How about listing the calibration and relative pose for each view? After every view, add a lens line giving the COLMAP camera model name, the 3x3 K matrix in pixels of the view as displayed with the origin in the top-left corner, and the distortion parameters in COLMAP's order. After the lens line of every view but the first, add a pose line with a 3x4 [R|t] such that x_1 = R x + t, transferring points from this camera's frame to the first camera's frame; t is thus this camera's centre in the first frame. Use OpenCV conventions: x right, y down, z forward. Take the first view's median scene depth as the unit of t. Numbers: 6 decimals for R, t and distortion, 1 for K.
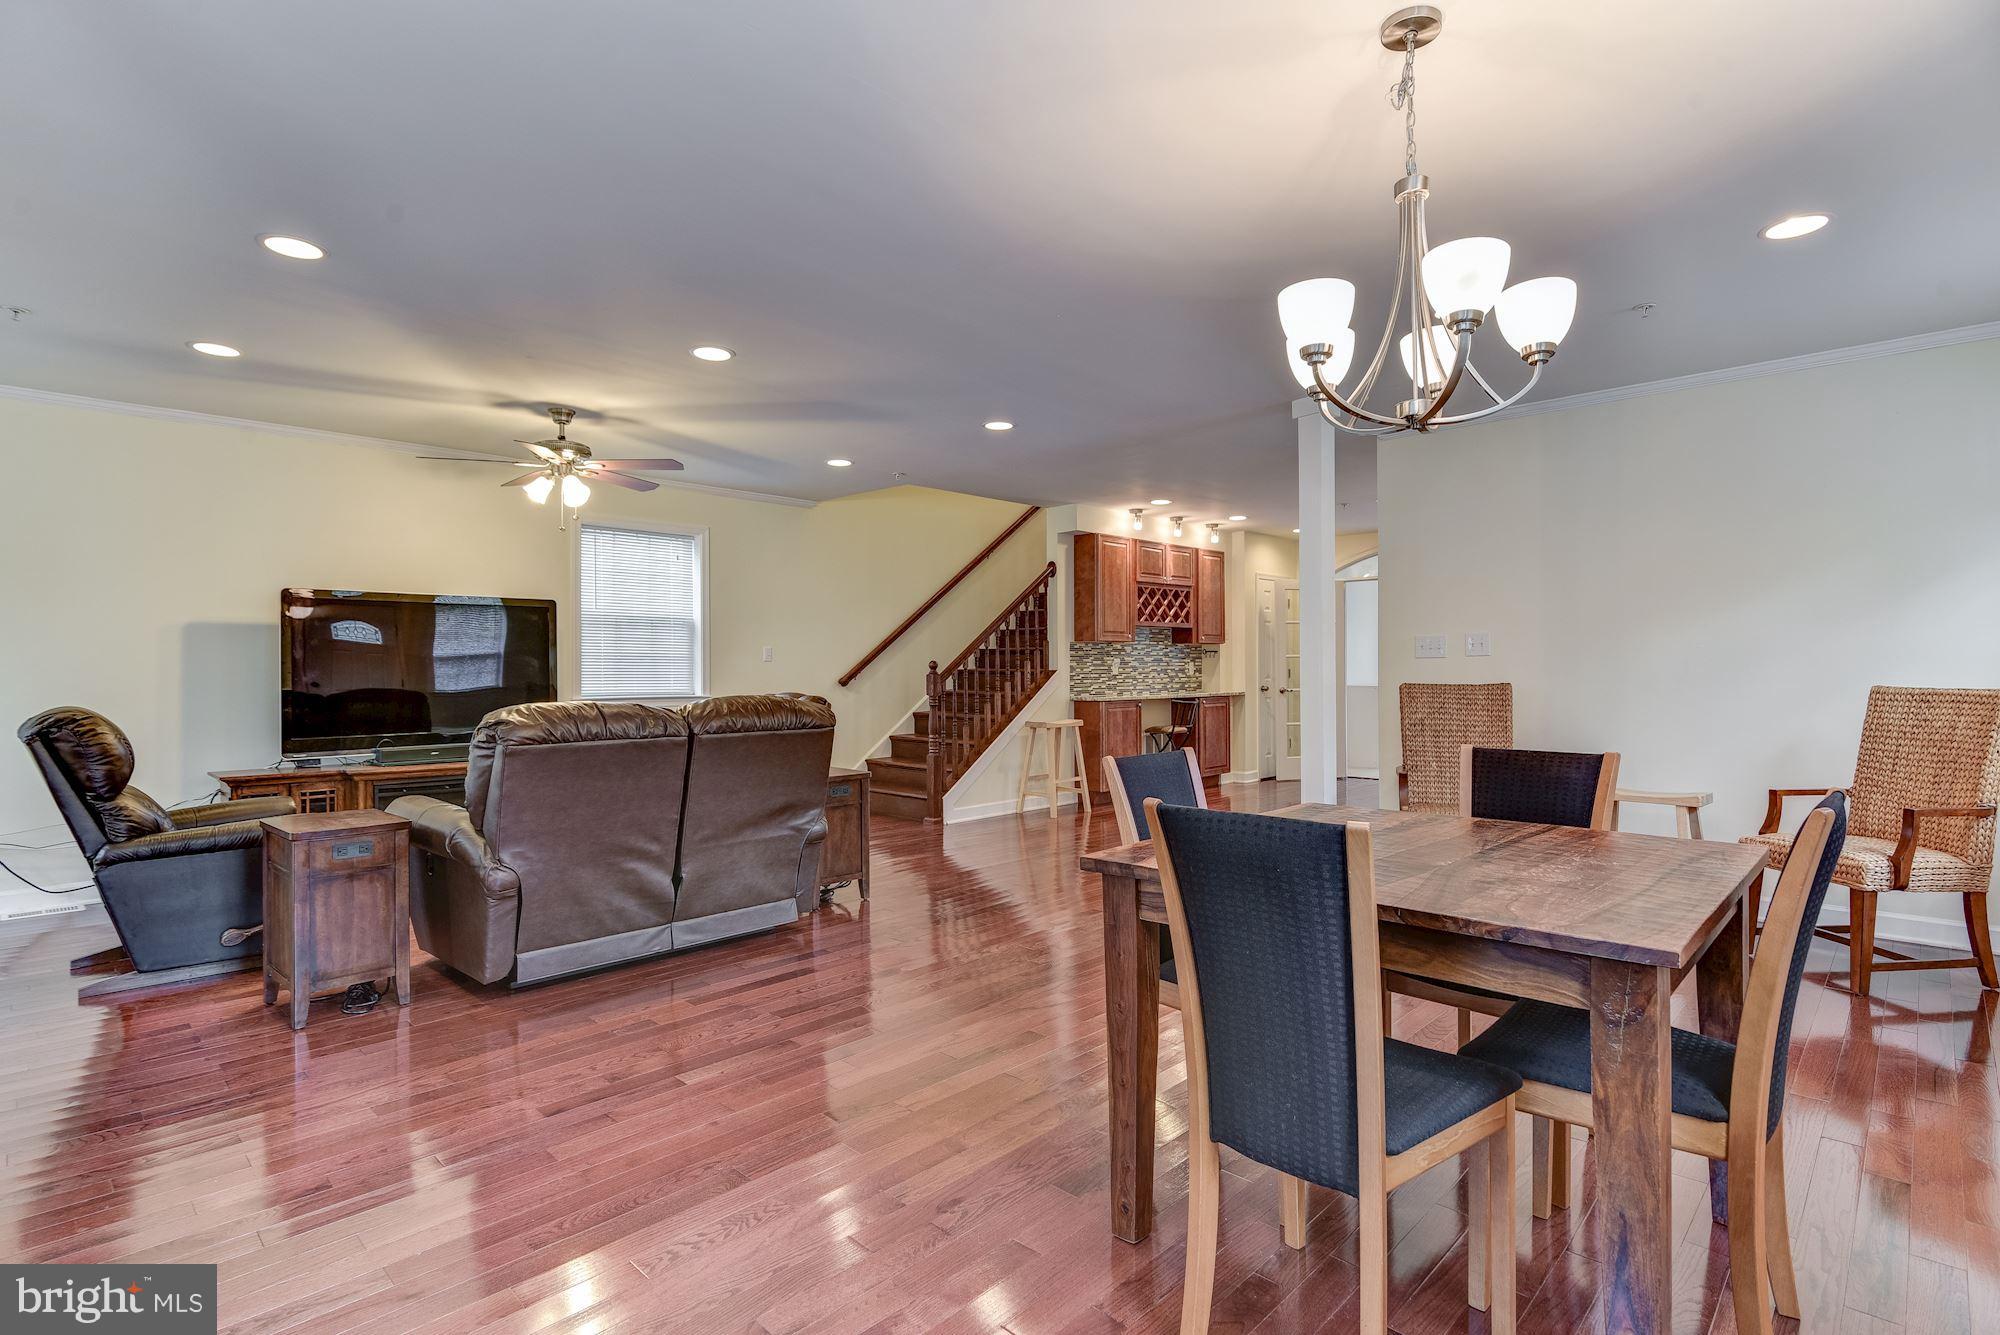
lens RADIAL K [[1008.6, 0, 1007.5], [0, 1008.6, 666.0], [0, 0, 1]] dist [-0.006188, -0.002839]
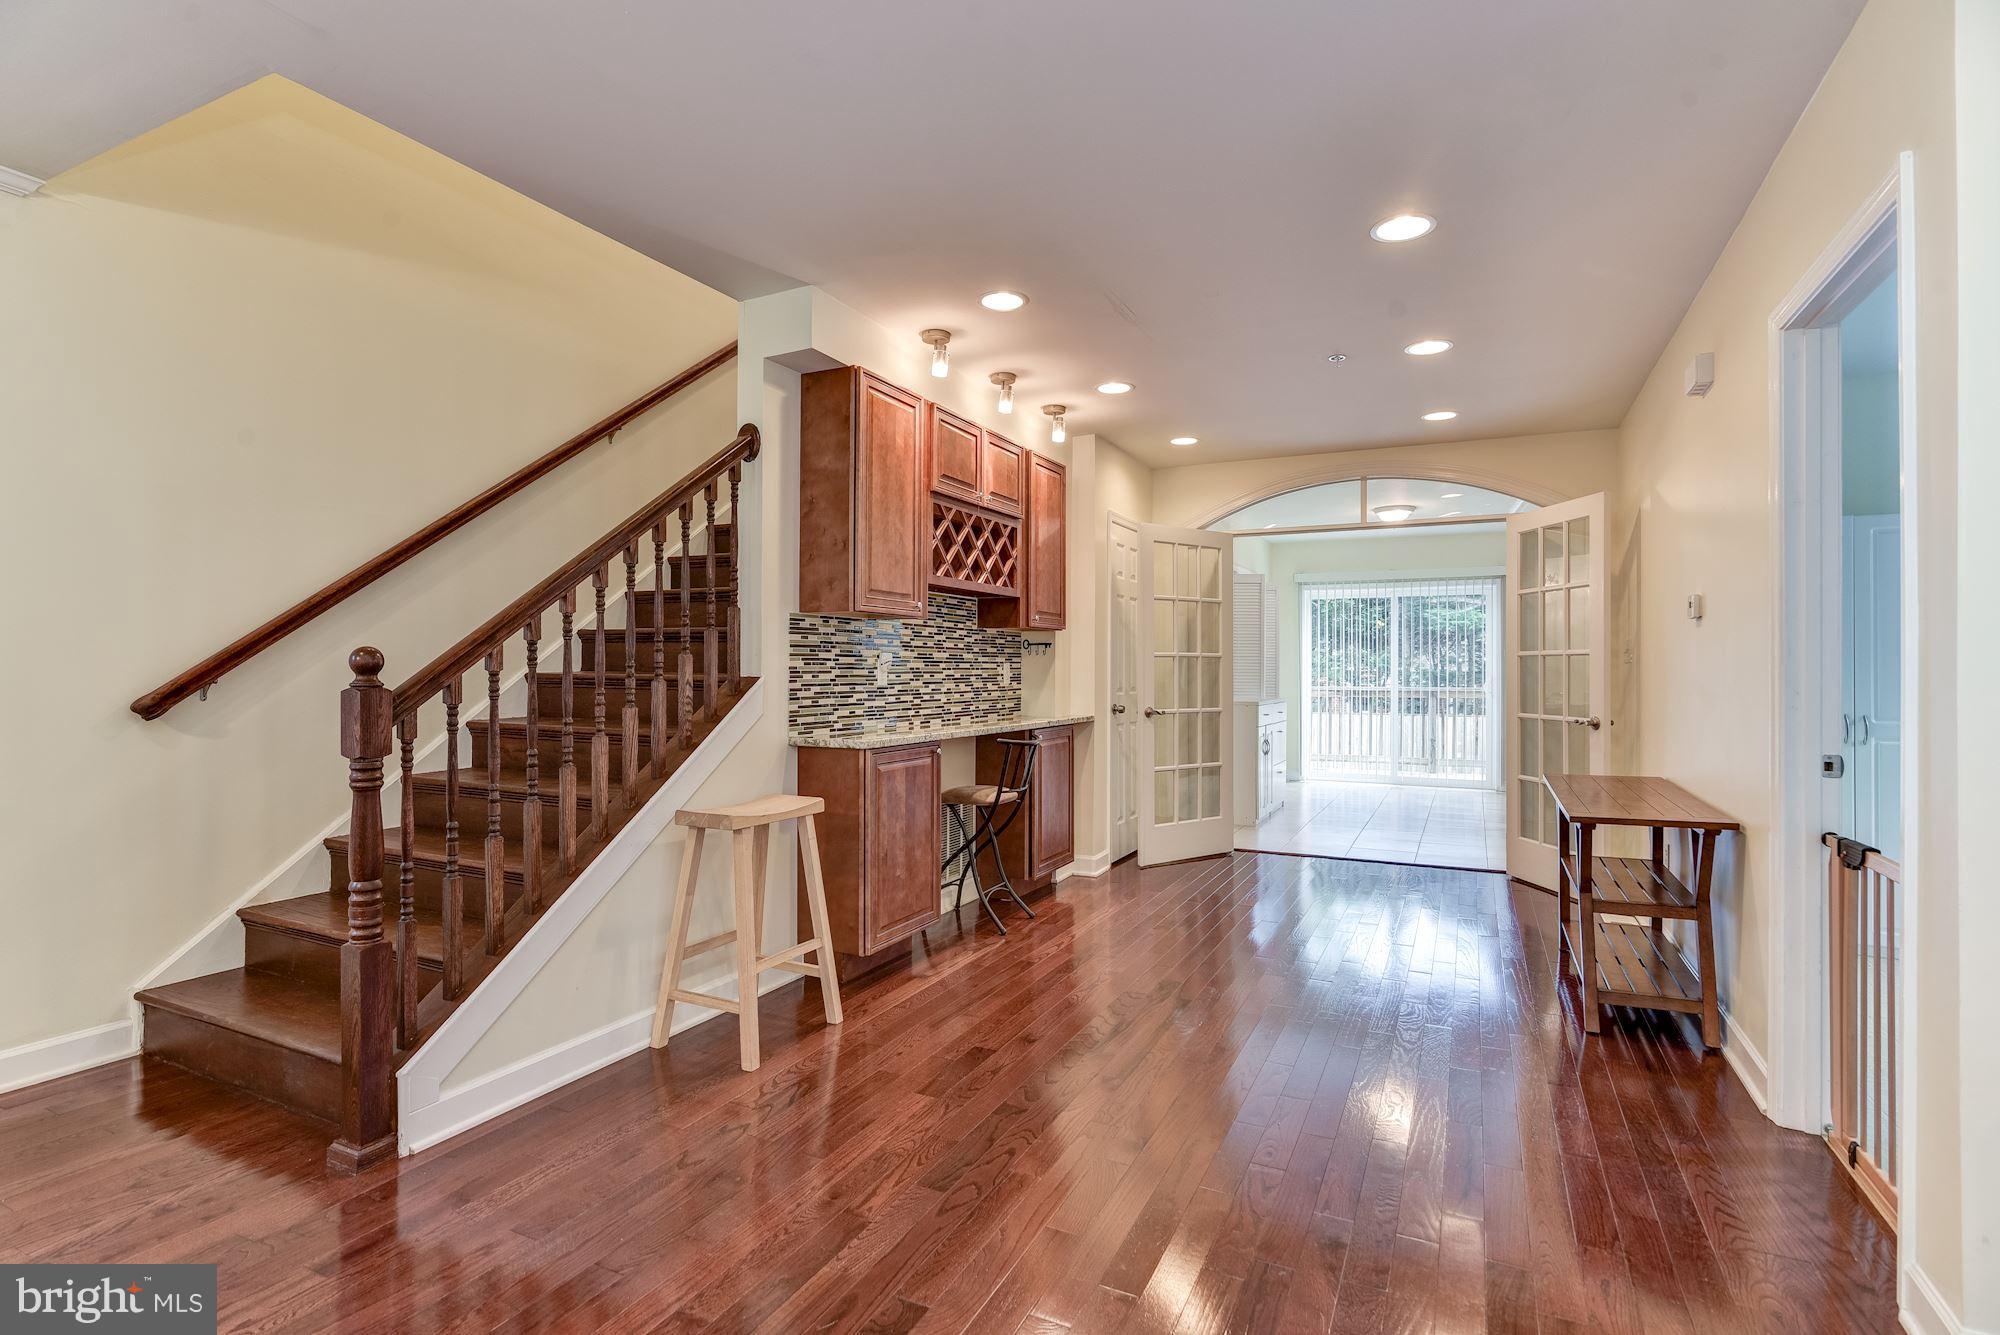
lens RADIAL K [[1008.6, 0, 1007.5], [0, 1008.6, 666.0], [0, 0, 1]] dist [-0.006188, -0.002839]
pose [[0.954628, 0.010781, 0.297606, 0.021831], [-0.010581, 0.999941, -0.002283, -0.000750], [-0.297613, -0.000970, 0.954686, 0.543505]]
